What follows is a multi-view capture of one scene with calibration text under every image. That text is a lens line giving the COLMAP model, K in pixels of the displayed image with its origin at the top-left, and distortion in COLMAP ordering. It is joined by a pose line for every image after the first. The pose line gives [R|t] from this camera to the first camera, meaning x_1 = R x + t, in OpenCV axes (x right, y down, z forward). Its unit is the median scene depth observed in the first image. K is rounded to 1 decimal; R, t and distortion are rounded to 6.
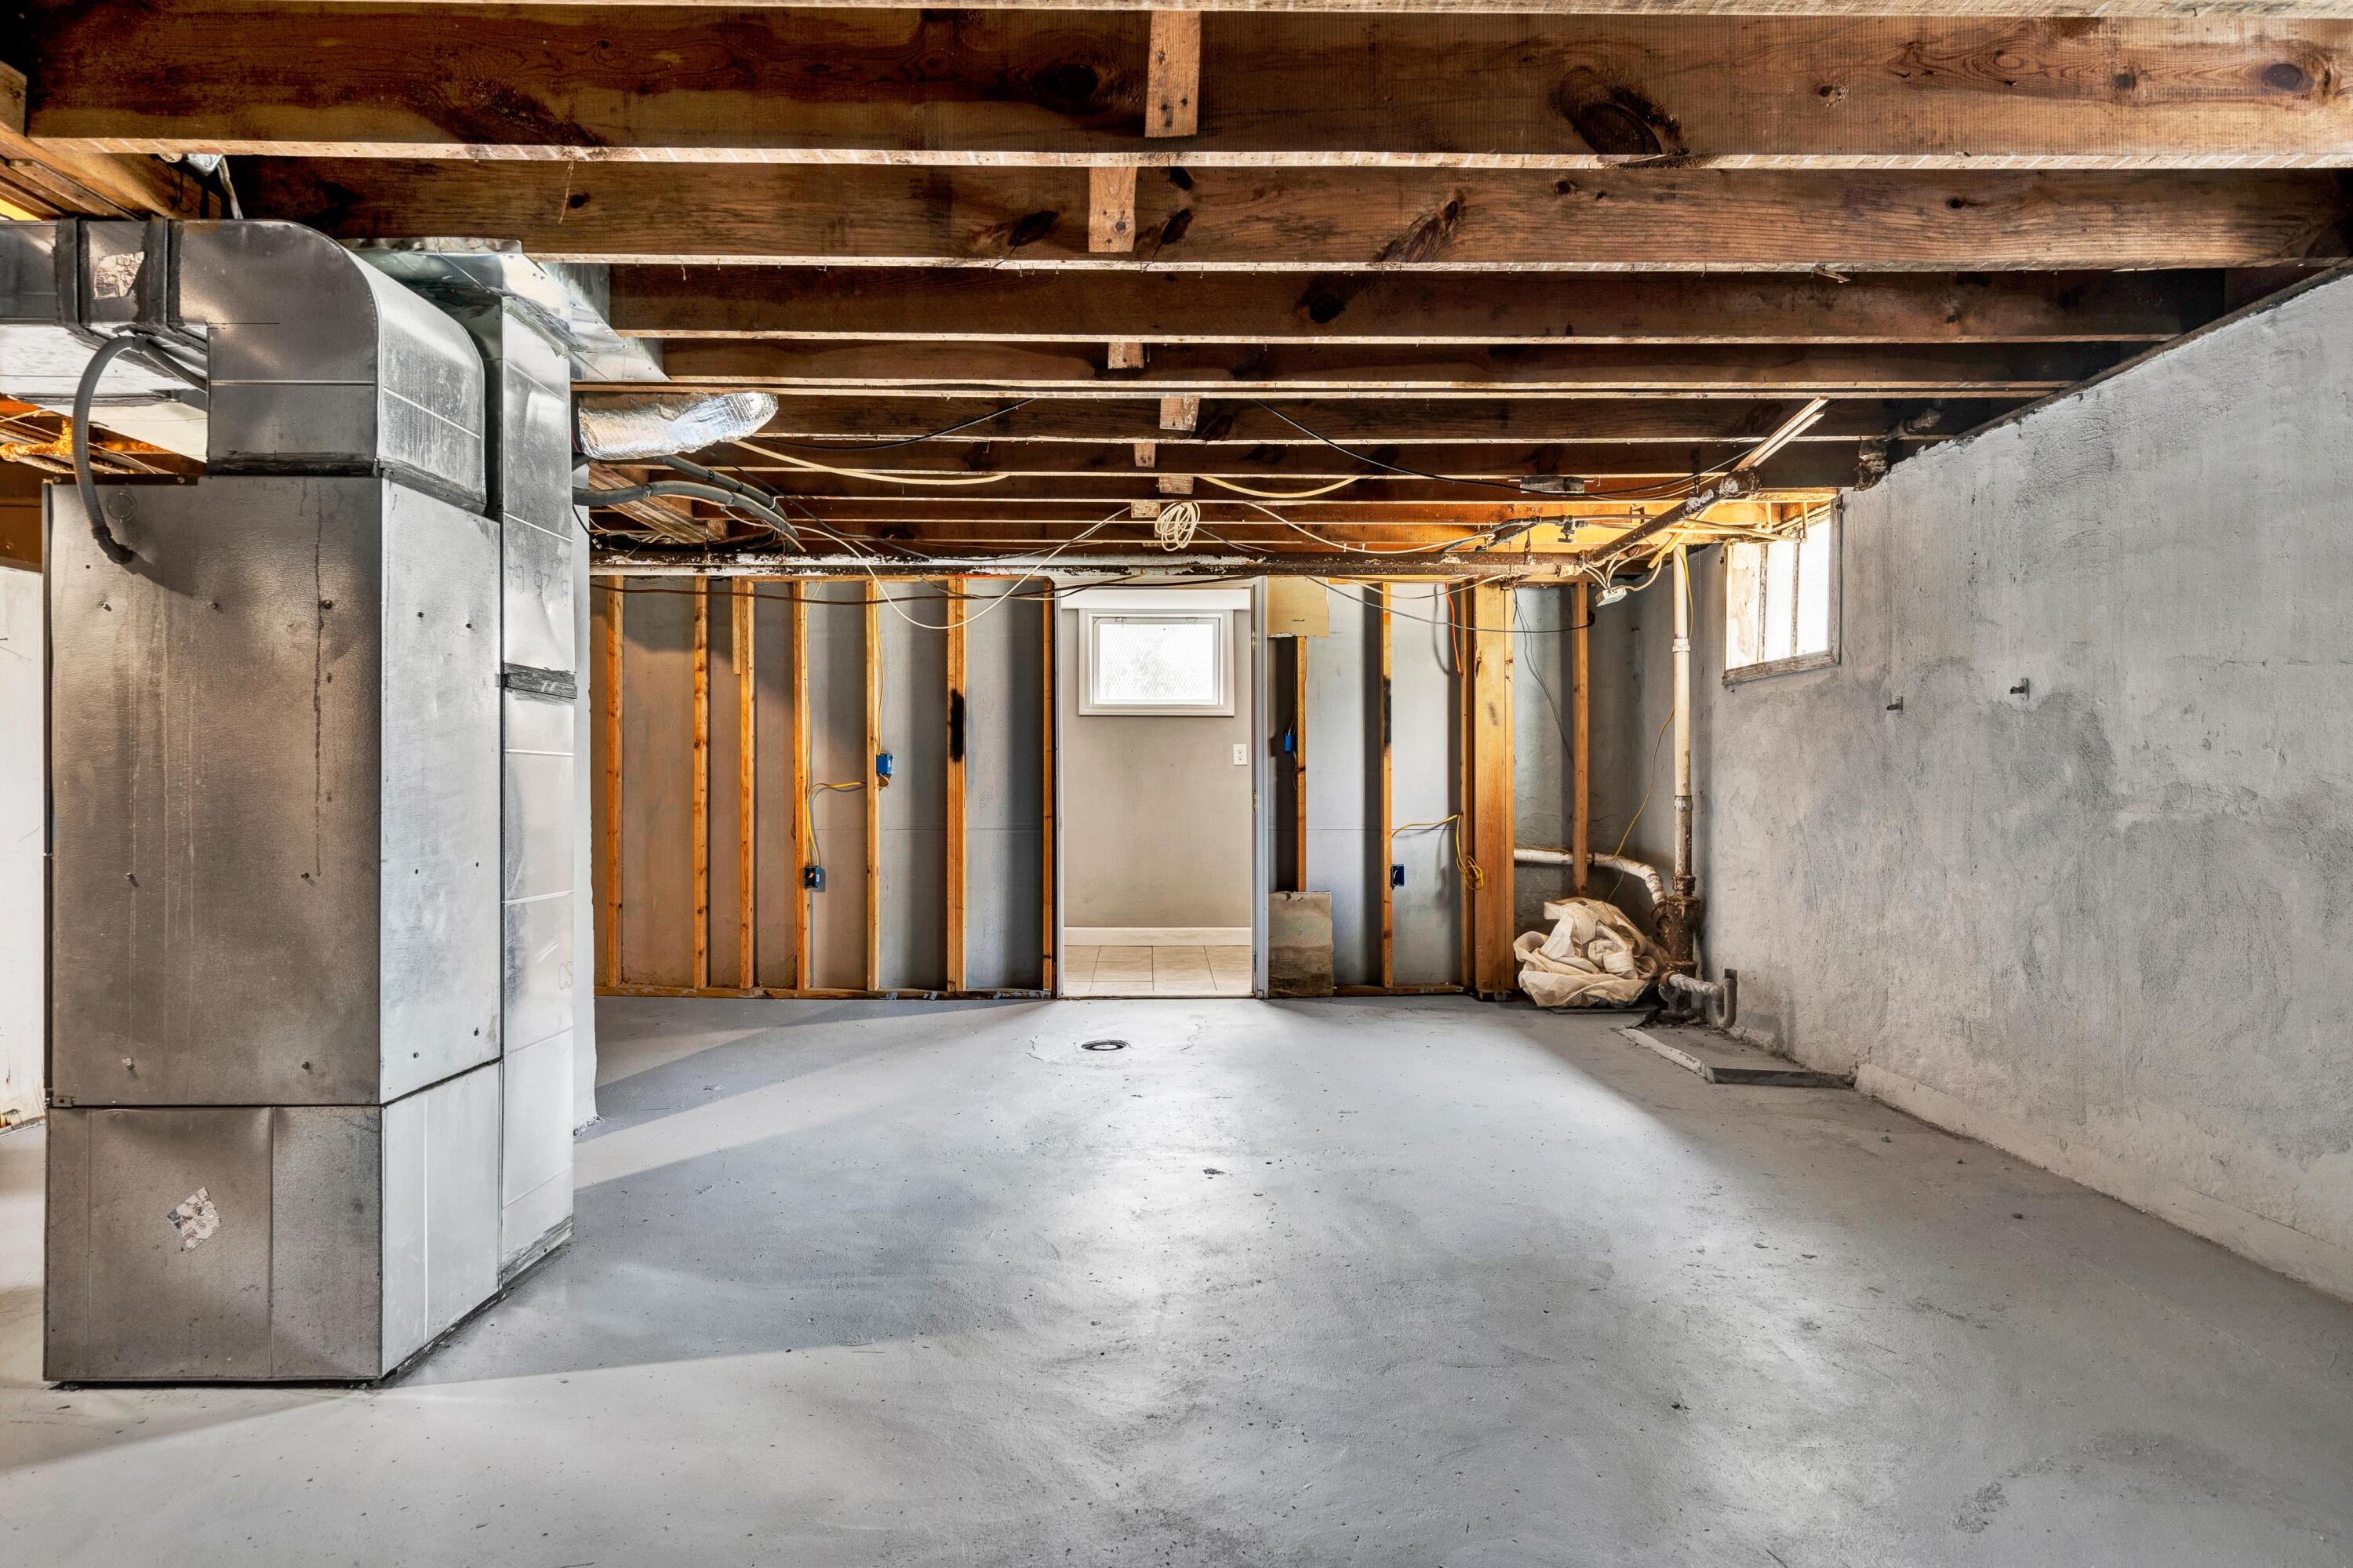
lens RADIAL K [[1202.4, 0, 1176.5], [0, 1202.4, 784.0], [0, 0, 1]] dist [-0.032207, -0.000252]
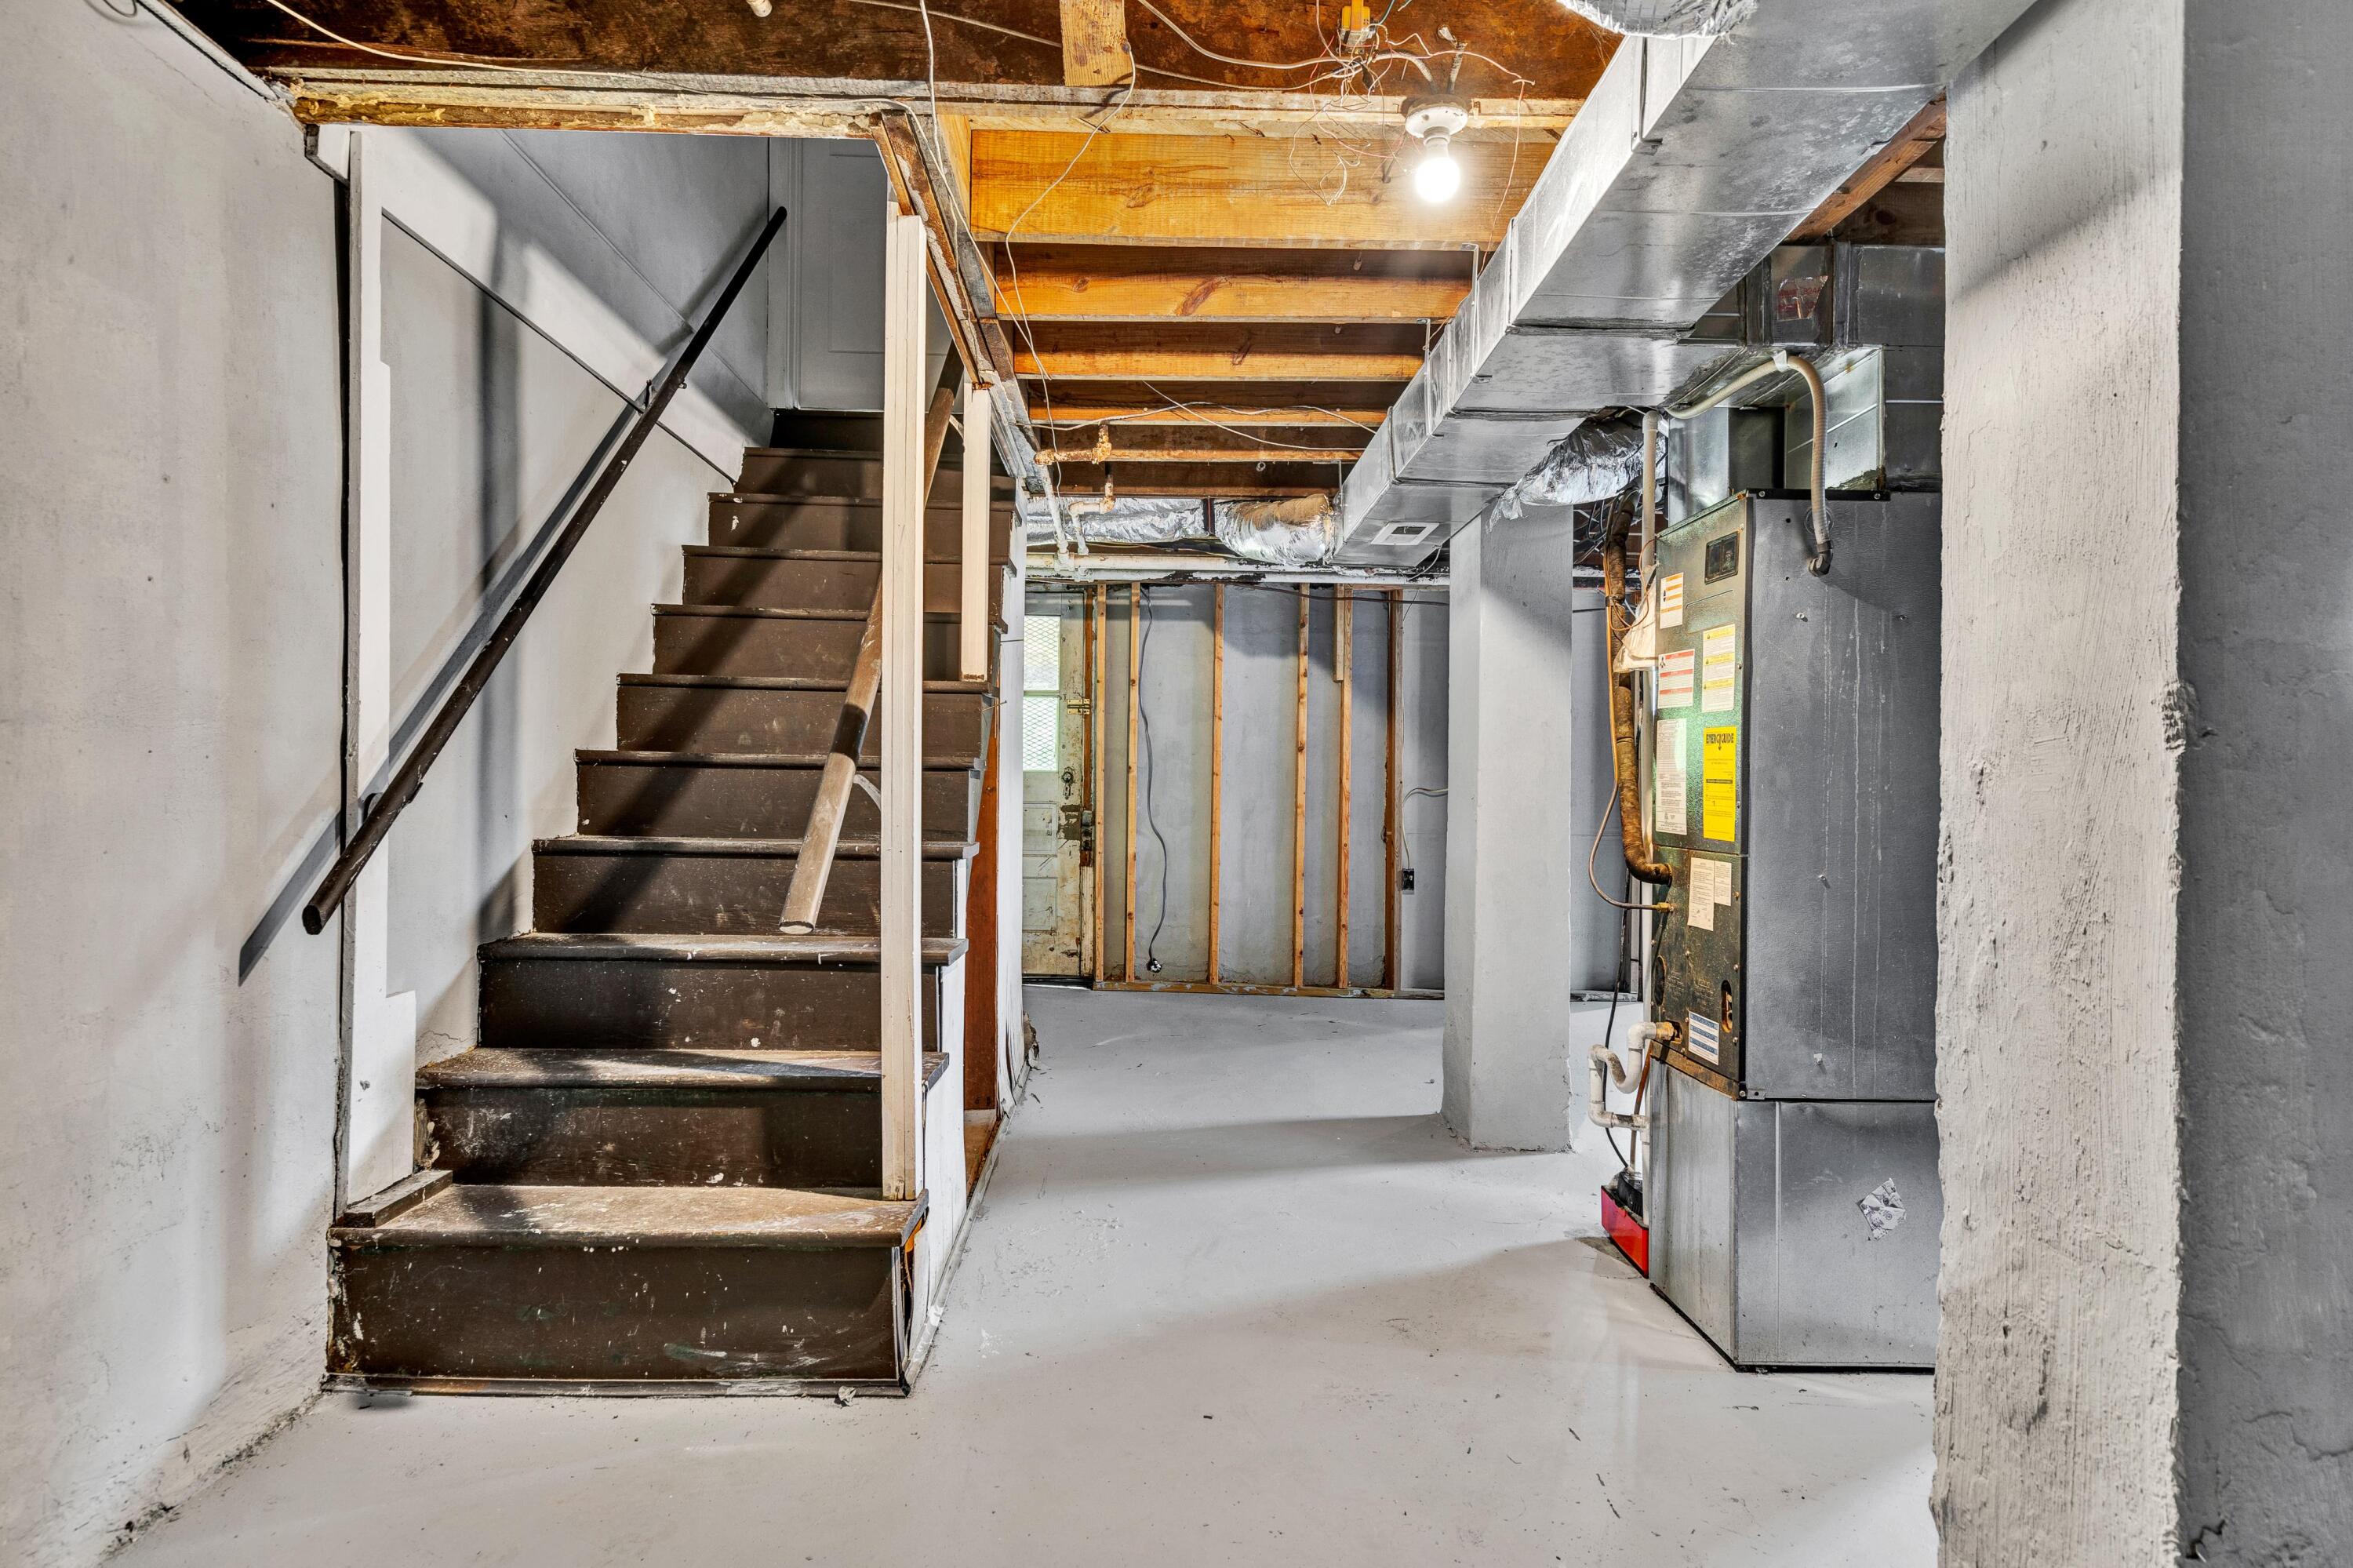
lens RADIAL K [[1189.4, 0, 1176.5], [0, 1189.4, 784.0], [0, 0, 1]] dist [-0.009604, -0.000532]
pose [[0.999945, 0.006966, 0.007851, -1.472454], [-0.006937, 0.999969, -0.003654, 0.004283], [-0.007876, 0.003599, 0.999963, -0.042558]]
